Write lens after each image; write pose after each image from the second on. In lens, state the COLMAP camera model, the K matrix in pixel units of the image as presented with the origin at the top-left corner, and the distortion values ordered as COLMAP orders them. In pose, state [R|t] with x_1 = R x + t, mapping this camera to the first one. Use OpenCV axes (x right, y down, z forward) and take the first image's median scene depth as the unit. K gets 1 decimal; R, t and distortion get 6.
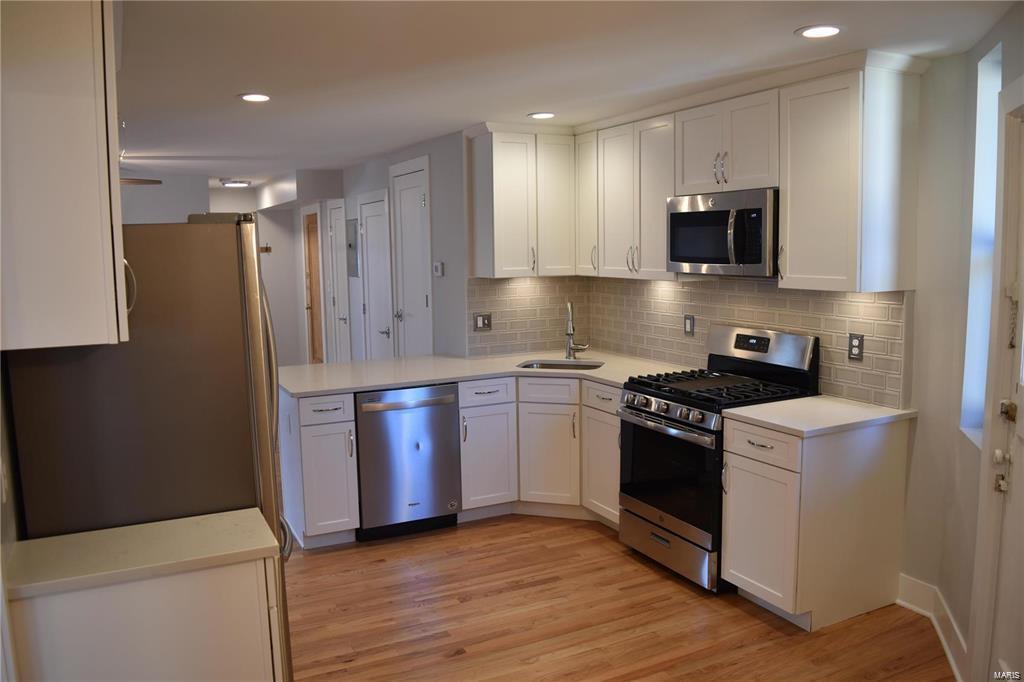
lens RADIAL K [[803.8, 0, 513.8], [0, 803.8, 342.1], [0, 0, 1]] dist [-0.075308, -0.004222]
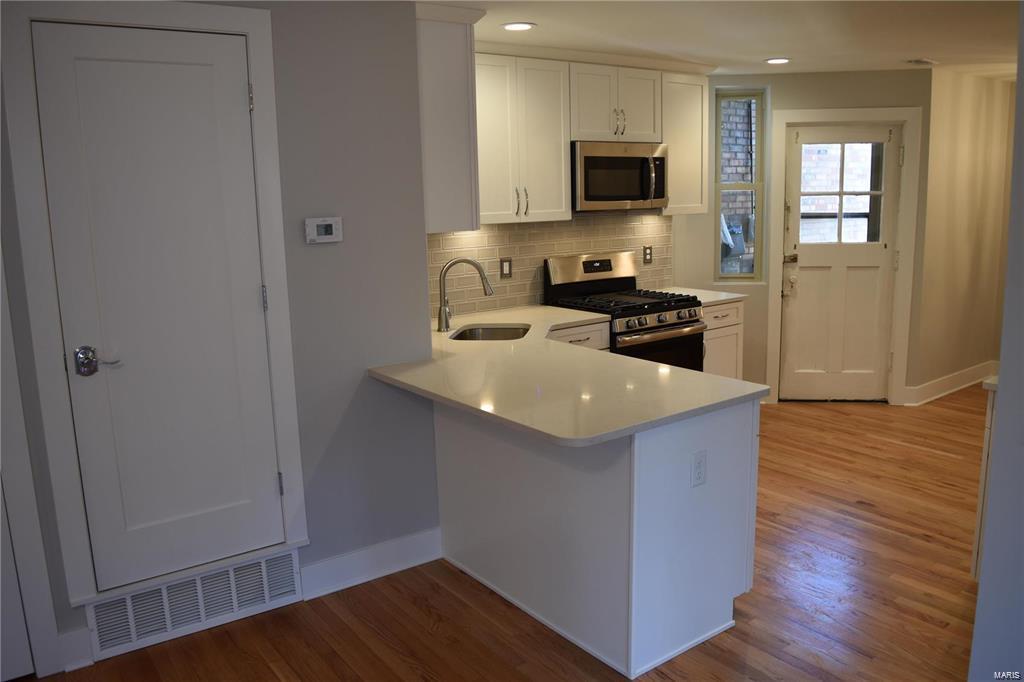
lens RADIAL K [[803.8, 0, 514.6], [0, 803.8, 340.7], [0, 0, 1]] dist [-0.075308, -0.004222]
pose [[-0.172280, -0.157063, 0.972446, -1.021329], [0.147705, 0.971926, 0.183147, -0.149640], [-0.973911, 0.175188, -0.144244, 1.484627]]
